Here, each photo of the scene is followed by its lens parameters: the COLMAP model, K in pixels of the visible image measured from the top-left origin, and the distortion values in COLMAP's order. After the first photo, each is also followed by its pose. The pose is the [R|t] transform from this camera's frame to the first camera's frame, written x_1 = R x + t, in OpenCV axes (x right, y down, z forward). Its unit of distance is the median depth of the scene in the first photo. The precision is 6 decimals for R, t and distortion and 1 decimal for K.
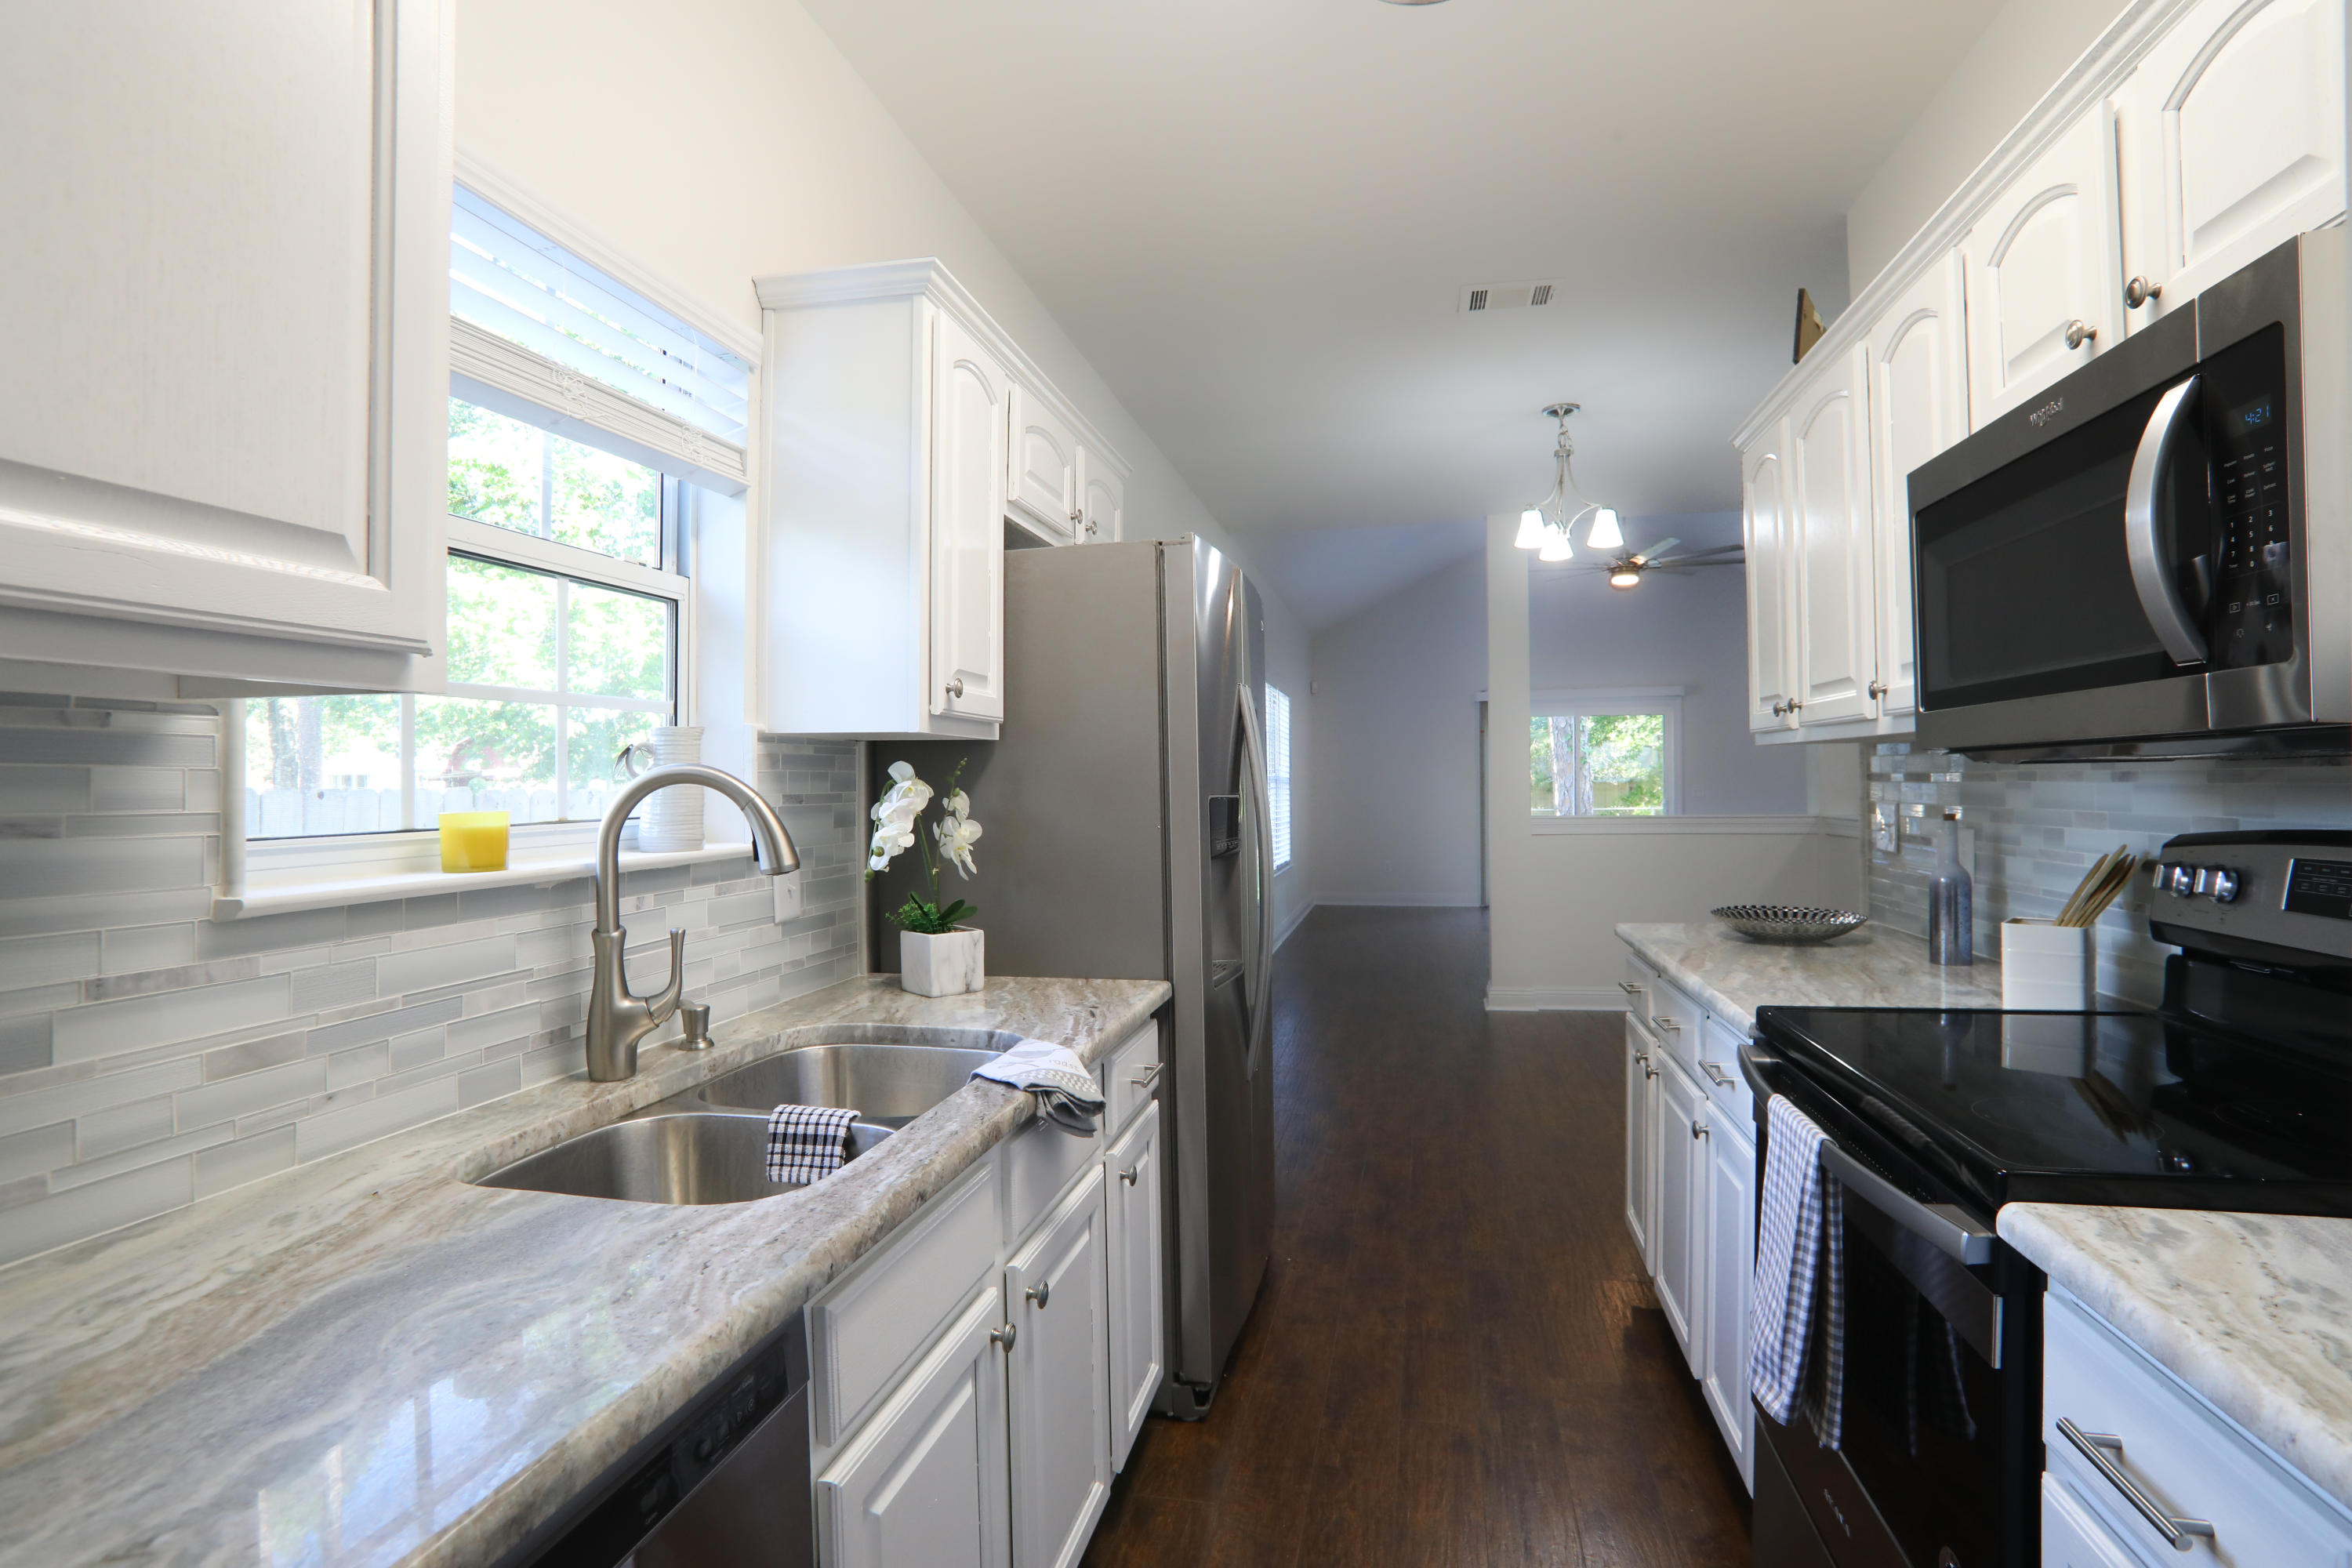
lens RADIAL K [[1160.2, 0, 1176.0], [0, 1160.2, 784.0], [0, 0, 1]] dist [-0.053655, 0.000418]
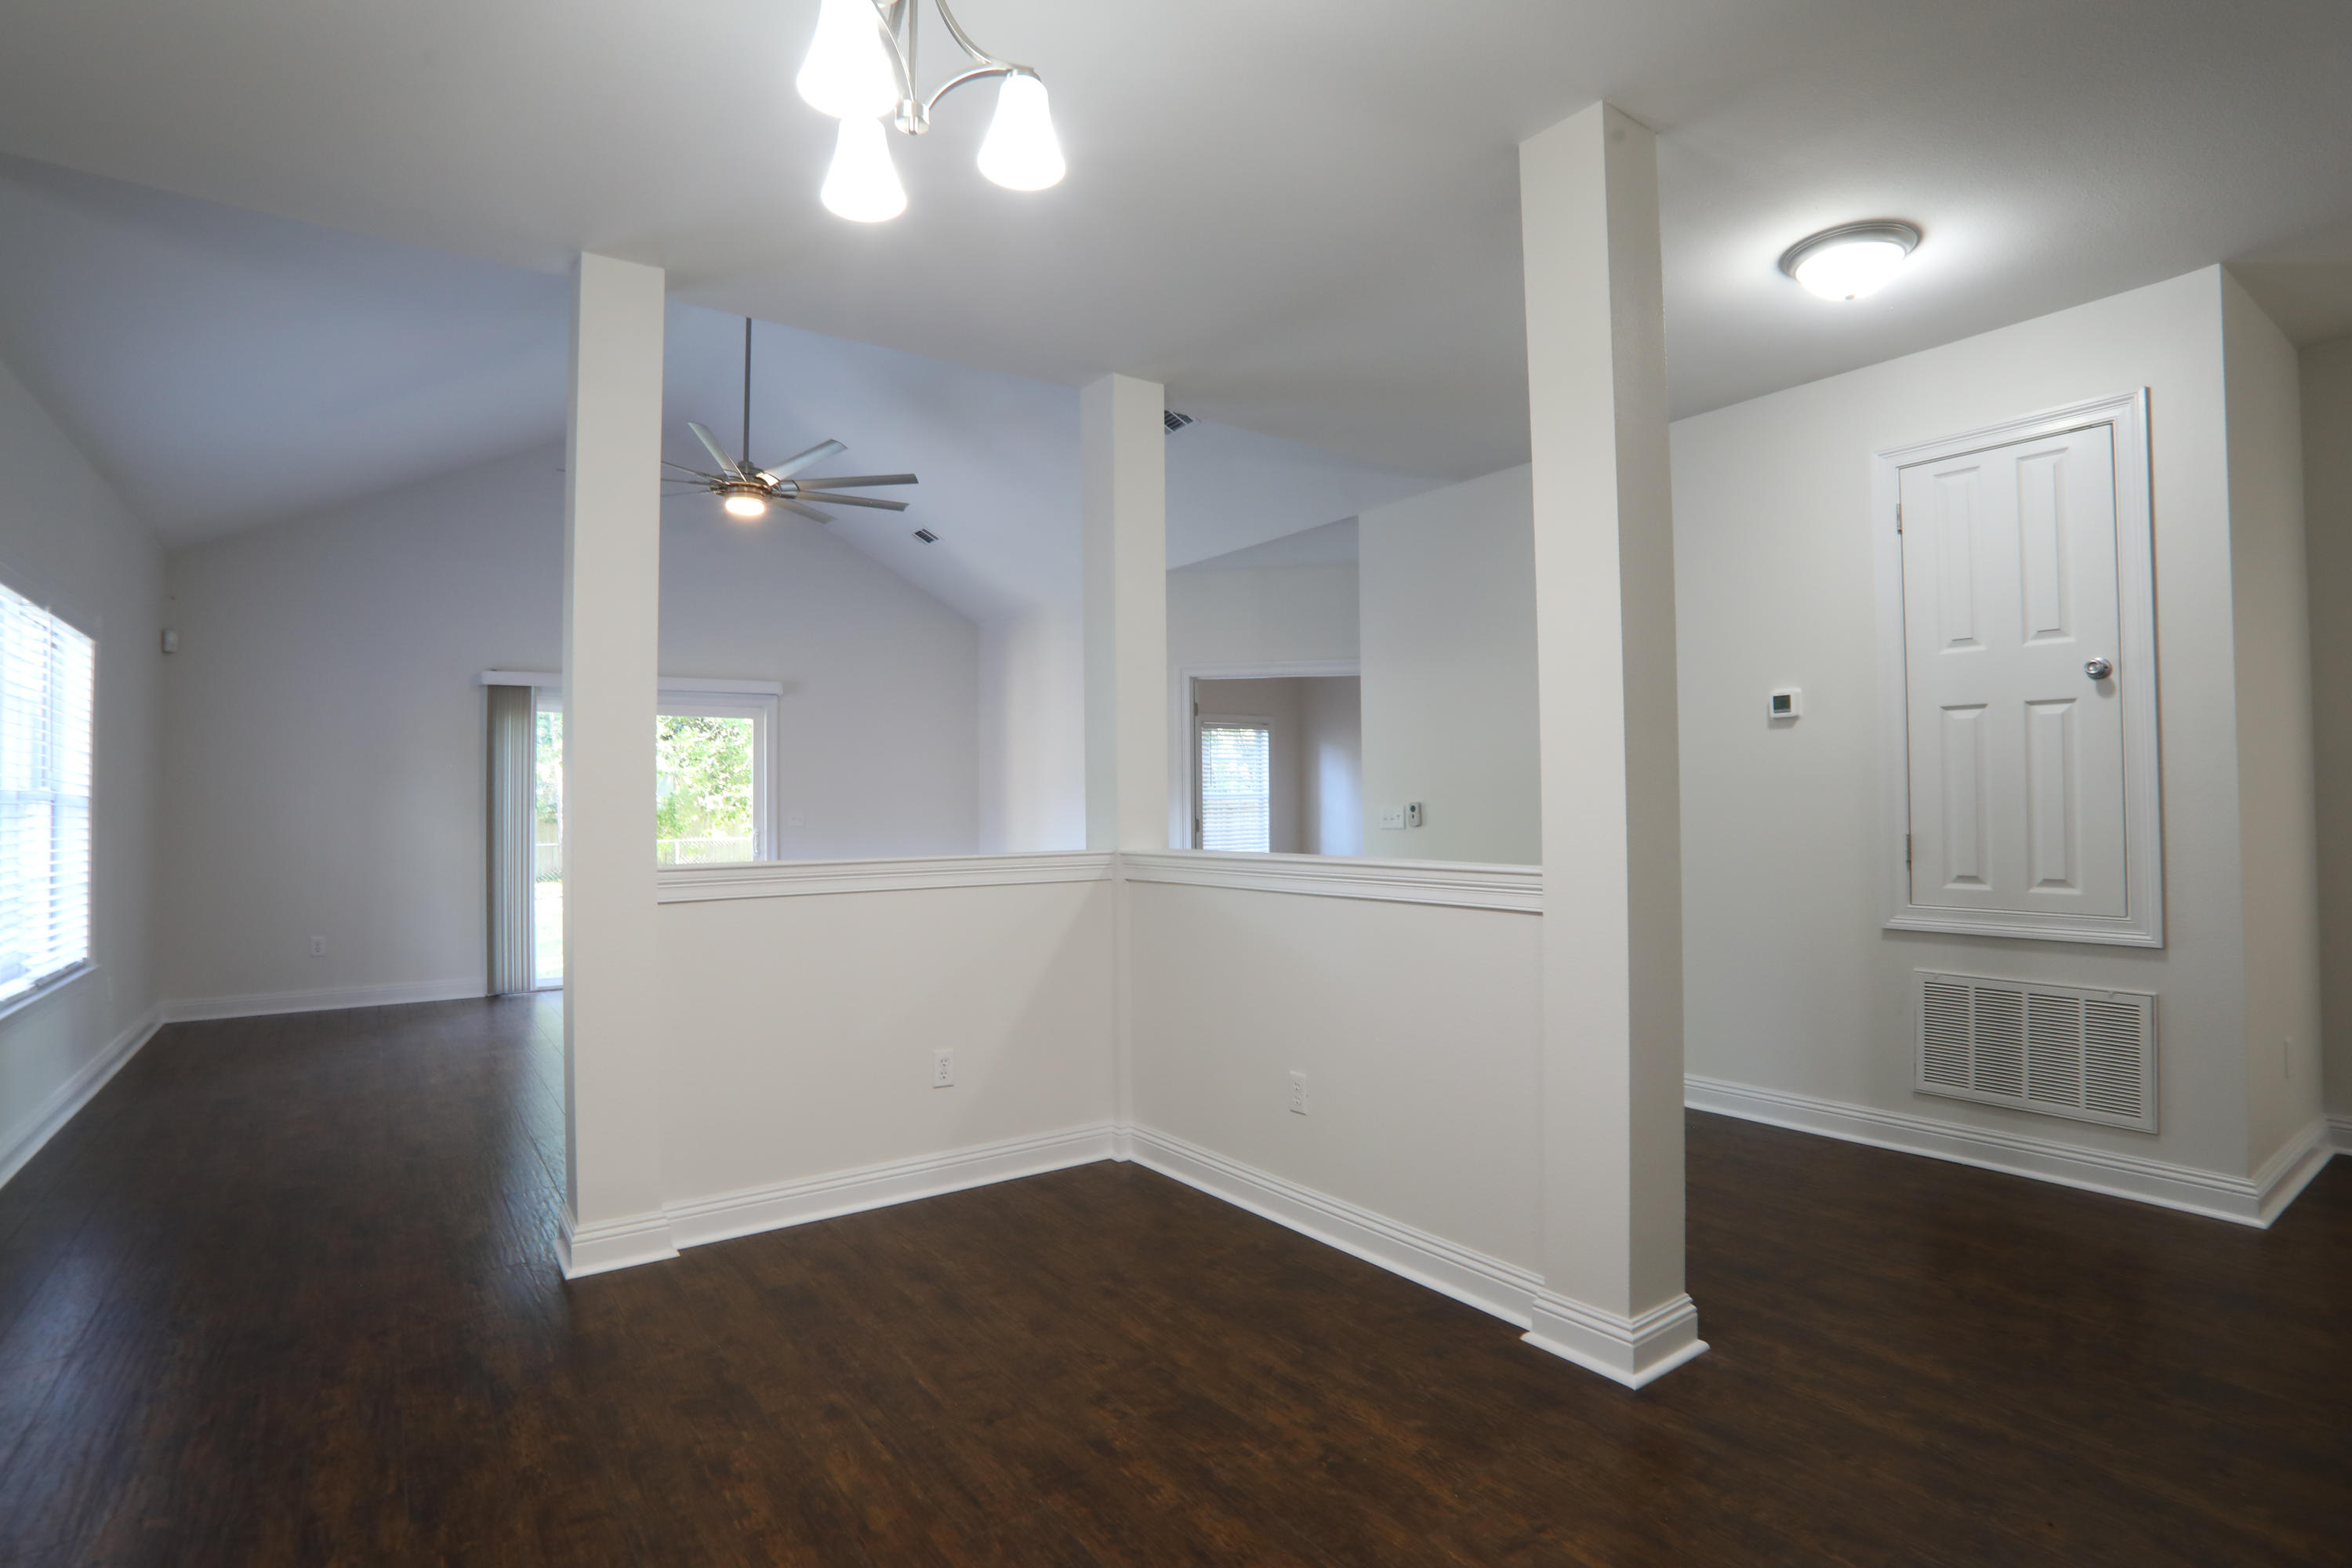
lens RADIAL K [[1160.2, 0, 1176.0], [0, 1160.2, 784.0], [0, 0, 1]] dist [-0.053655, 0.000418]
pose [[0.672973, 0.020025, 0.739396, 0.065876], [0.001253, 0.999601, -0.028212, 0.005355], [-0.739666, 0.019912, 0.672680, 0.365683]]
